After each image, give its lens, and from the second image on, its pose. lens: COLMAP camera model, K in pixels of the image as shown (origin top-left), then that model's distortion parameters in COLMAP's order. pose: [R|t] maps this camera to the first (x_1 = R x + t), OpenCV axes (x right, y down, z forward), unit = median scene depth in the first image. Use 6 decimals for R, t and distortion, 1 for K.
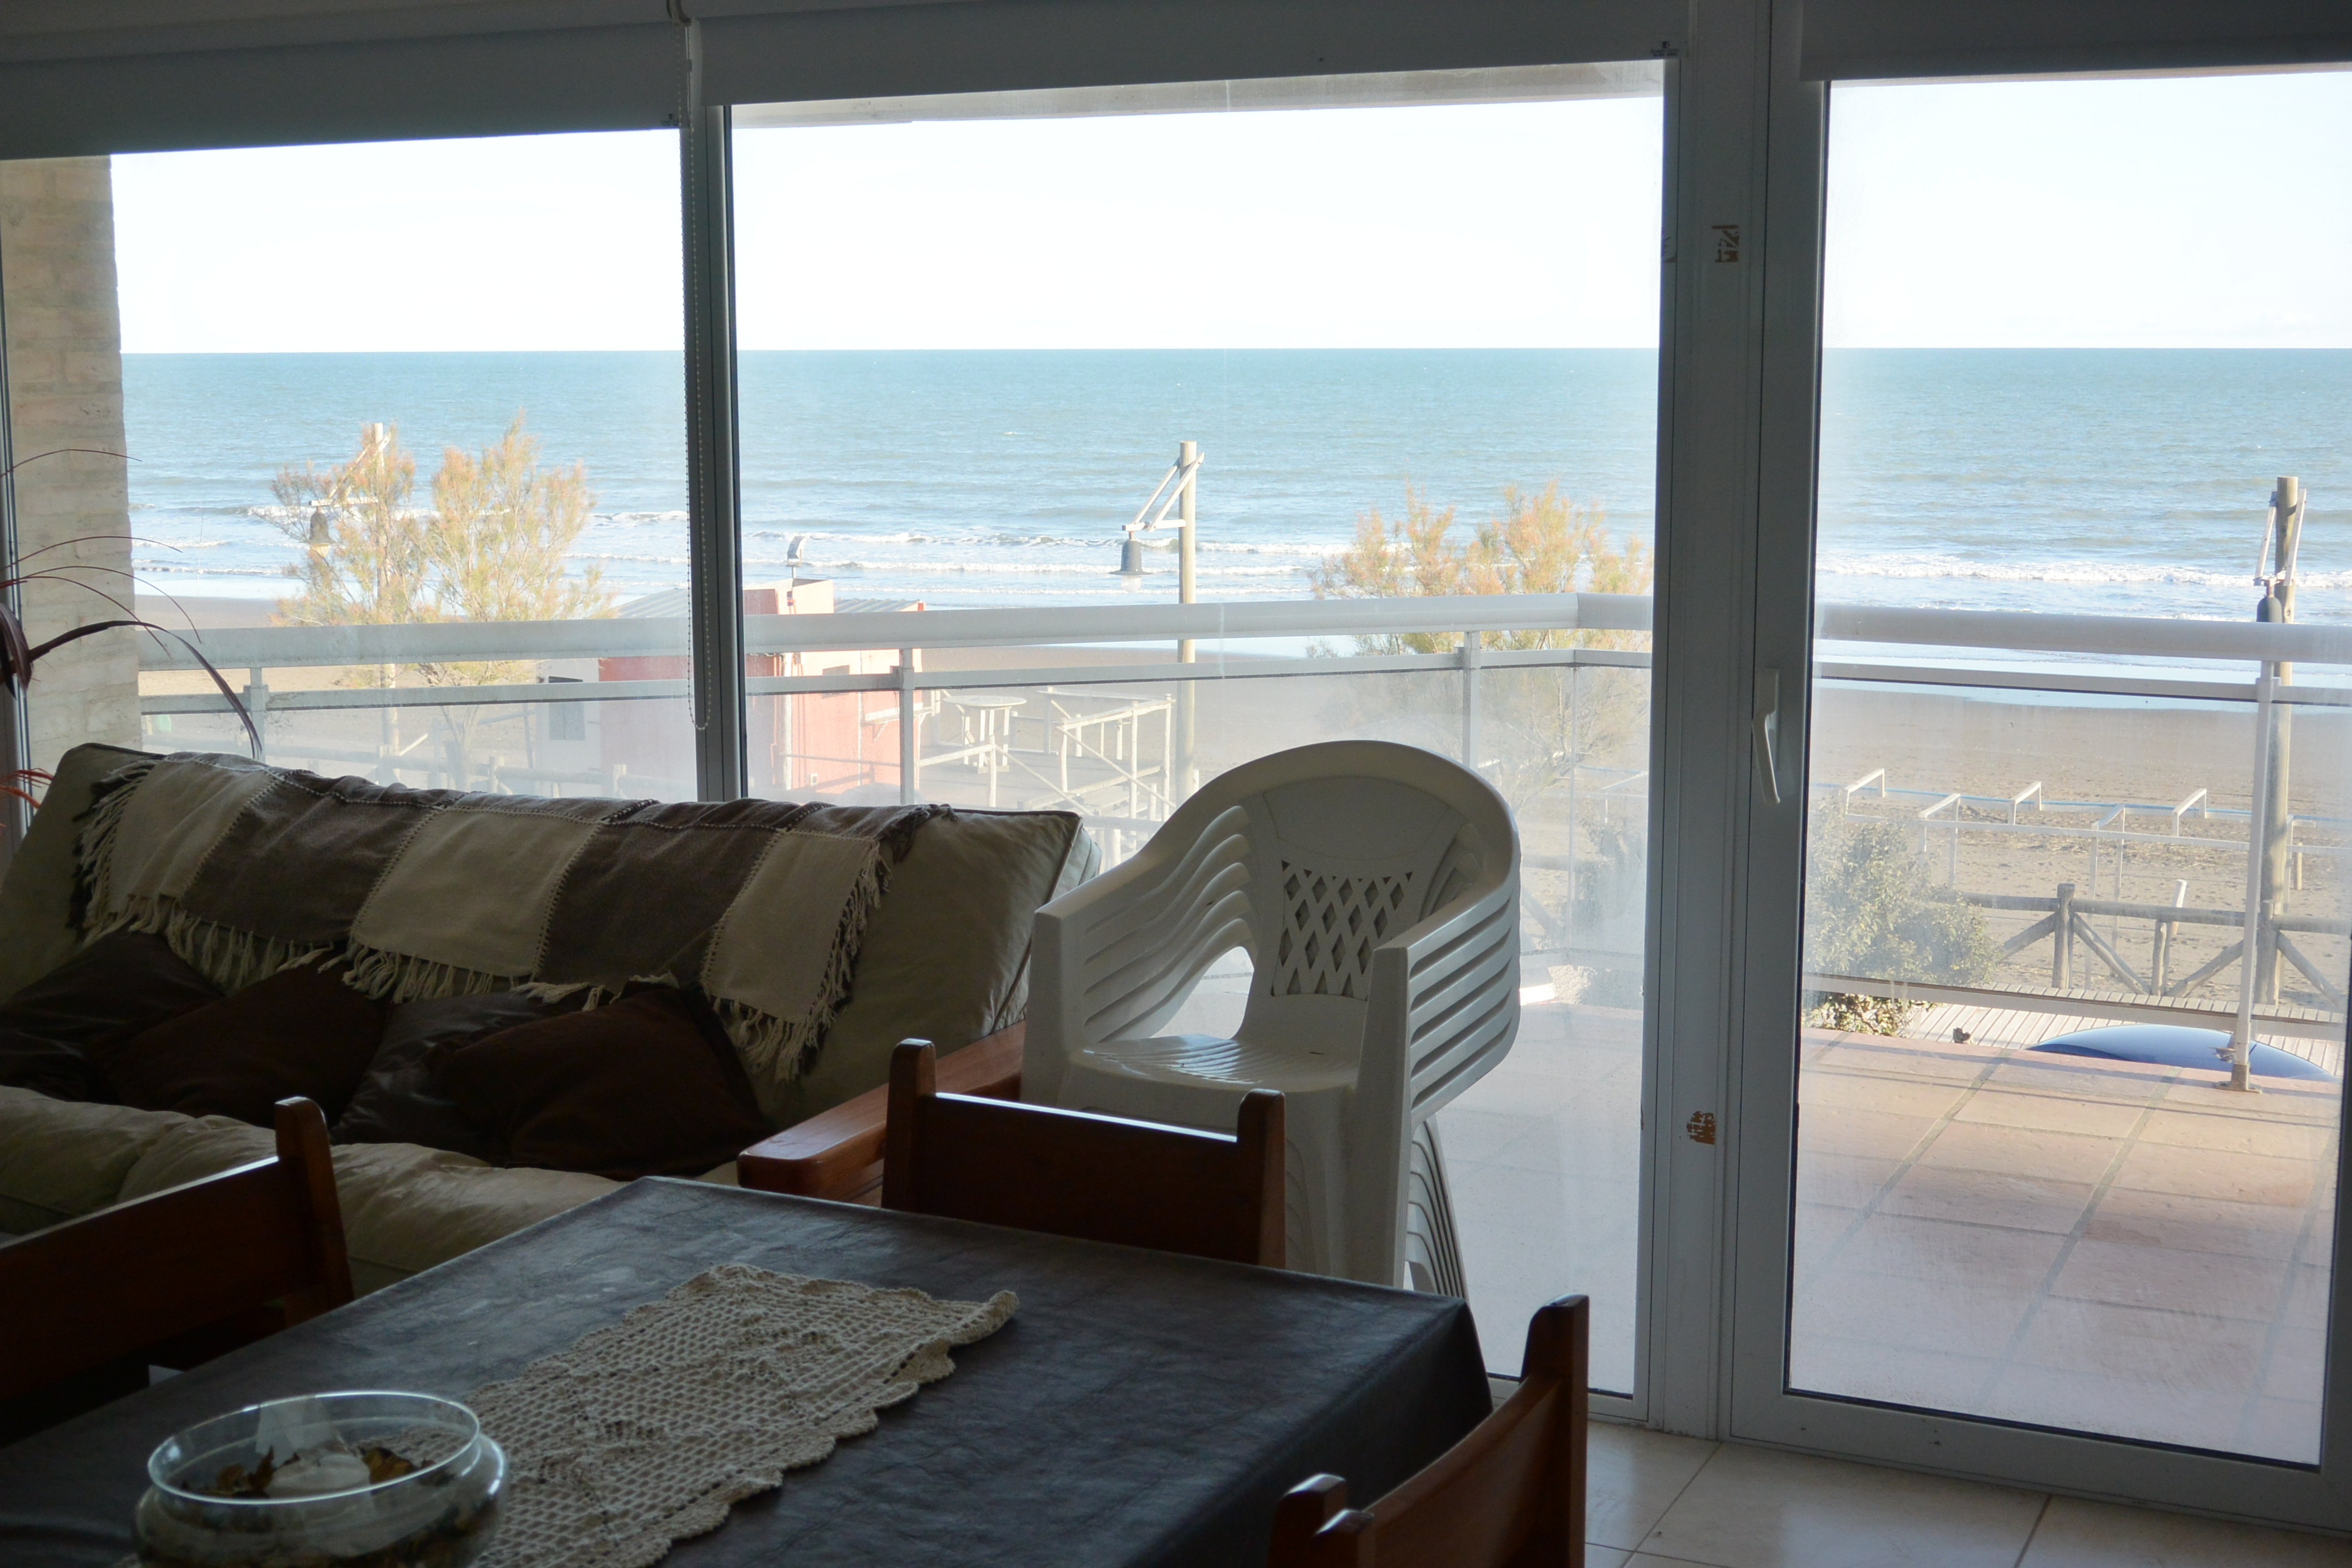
lens RADIAL K [[2952.4, 0, 1167.0], [0, 2952.4, 783.9], [0, 0, 1]] dist [-0.035572, 0.000000]
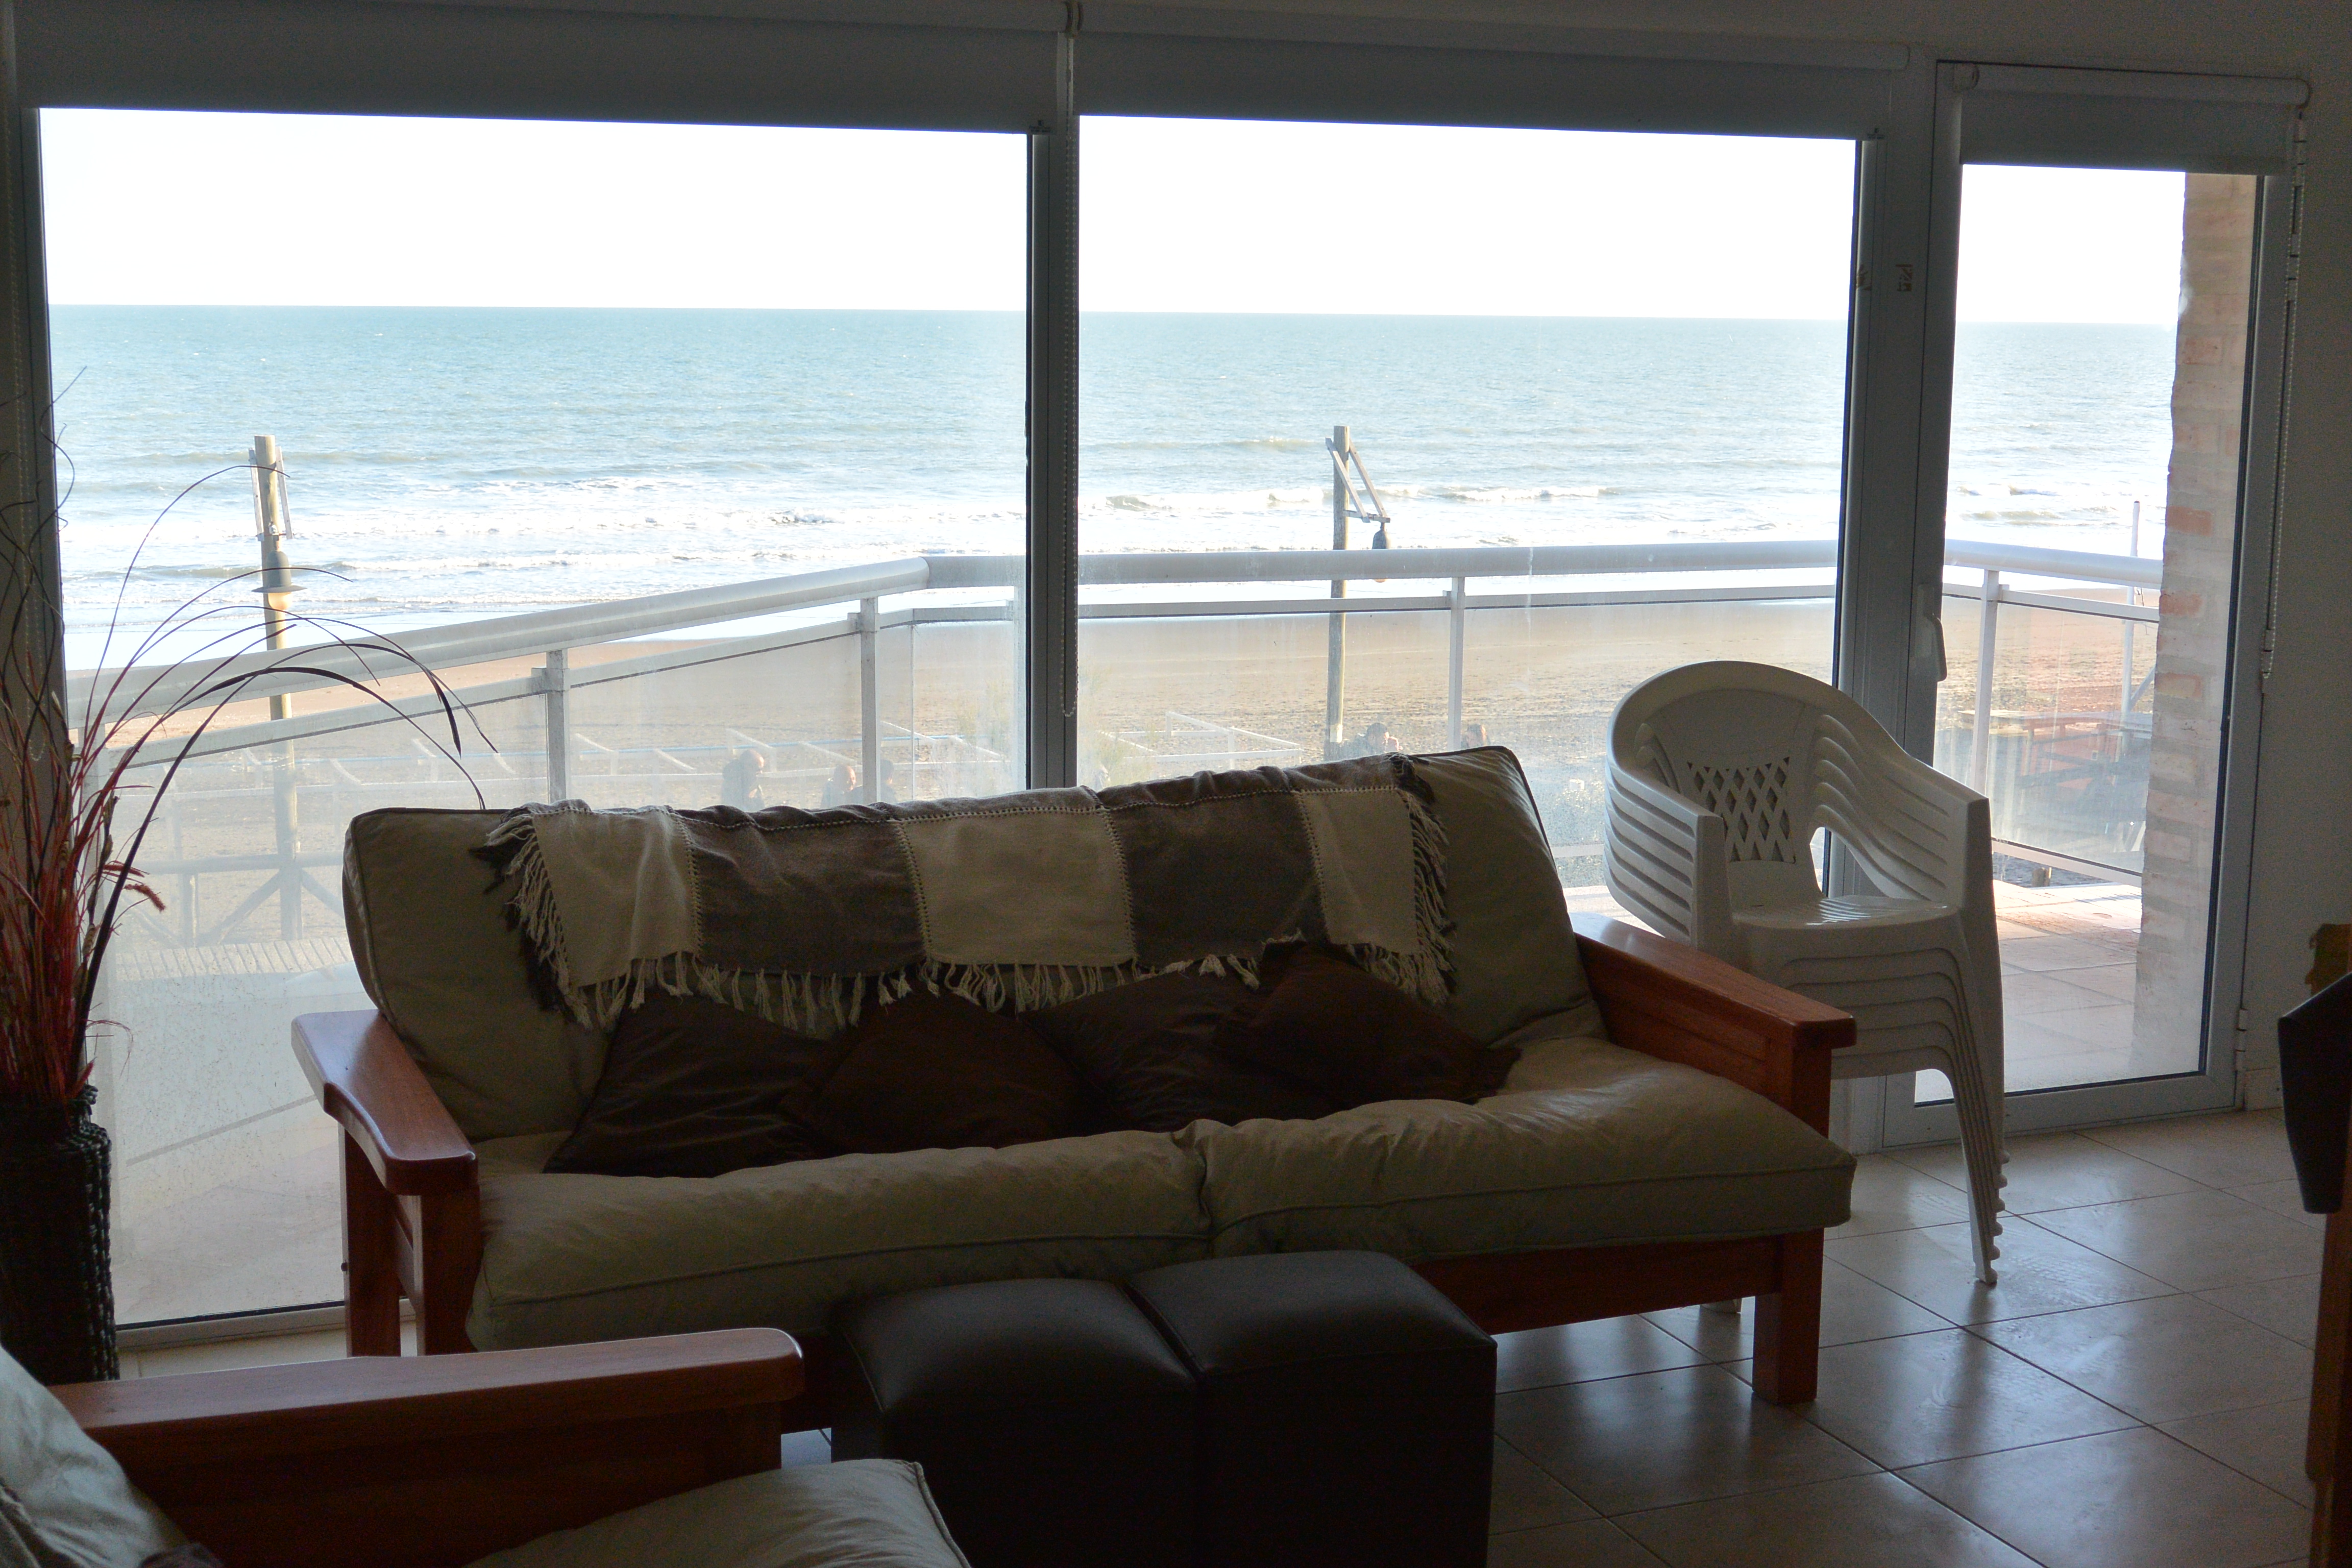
lens RADIAL K [[2952.4, 0, 1177.3], [0, 2952.4, 787.1], [0, 0, 1]] dist [-0.035572, 0.000000]
pose [[0.671411, -0.109656, 0.732927, -0.939825], [0.097541, 0.993464, 0.059282, -0.053969], [-0.734638, 0.031688, 0.677719, 0.284154]]
